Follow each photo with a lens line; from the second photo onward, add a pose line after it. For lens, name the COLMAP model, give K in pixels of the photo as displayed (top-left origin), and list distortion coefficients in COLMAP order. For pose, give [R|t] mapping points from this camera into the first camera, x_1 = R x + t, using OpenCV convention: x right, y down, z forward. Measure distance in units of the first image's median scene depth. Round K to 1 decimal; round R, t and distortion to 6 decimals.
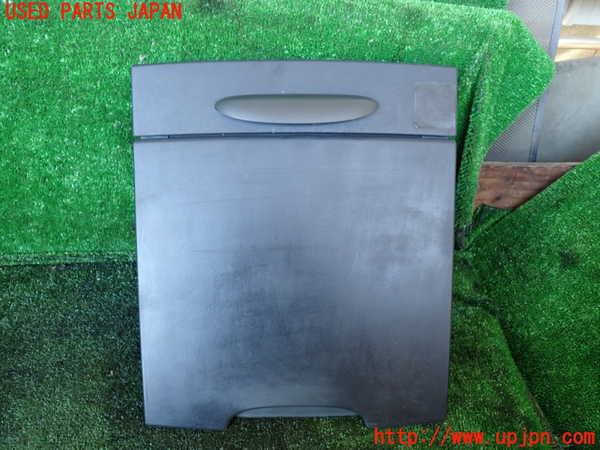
lens RADIAL K [[535.5, 0, 291.2], [0, 535.5, 227.8], [0, 0, 1]] dist [0.011524, -0.006444]
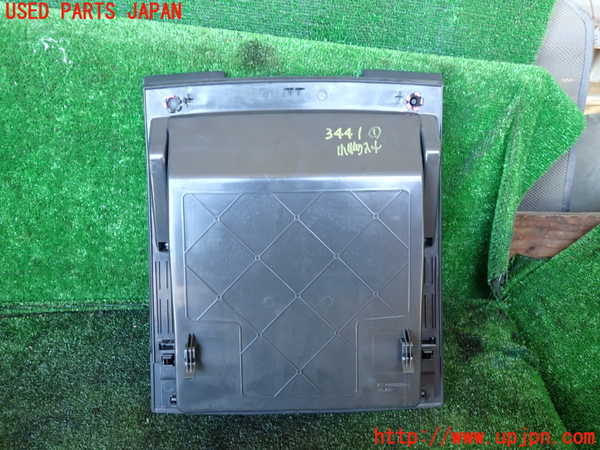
lens RADIAL K [[535.5, 0, 291.2], [0, 535.5, 227.8], [0, 0, 1]] dist [0.011524, -0.006444]
pose [[0.999334, 0.001507, -0.036449, -0.031854], [-0.005285, 0.994586, -0.103779, 0.016314], [0.036095, 0.103902, 0.993932, -0.016272]]
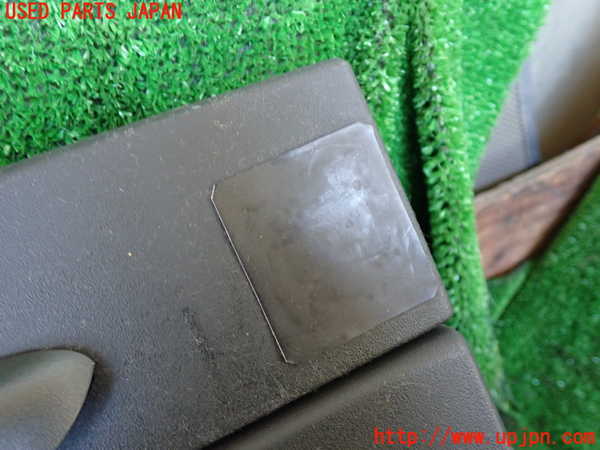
lens RADIAL K [[535.5, 0, 291.2], [0, 535.5, 227.8], [0, 0, 1]] dist [0.011524, -0.006444]
pose [[0.900042, -0.412373, 0.140973, 0.193247], [0.408655, 0.910985, 0.055745, -0.218909], [-0.151412, 0.007437, 0.988443, 0.665808]]
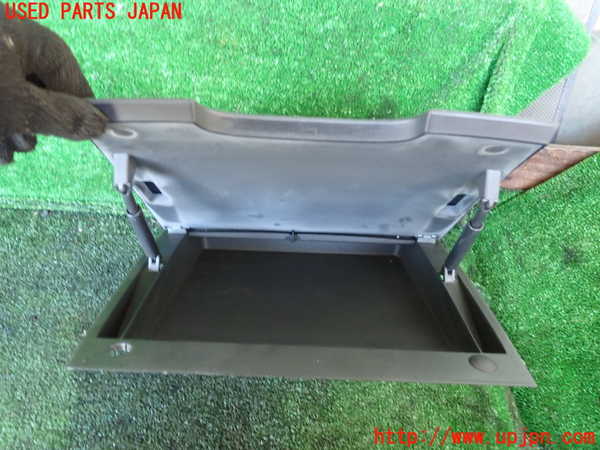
lens RADIAL K [[535.5, 0, 291.2], [0, 535.5, 227.8], [0, 0, 1]] dist [0.011524, -0.006444]
pose [[0.995892, 0.086785, -0.025836, 0.051084], [-0.081919, 0.985091, 0.151280, -0.096741], [0.038580, -0.148542, 0.988153, 0.064719]]
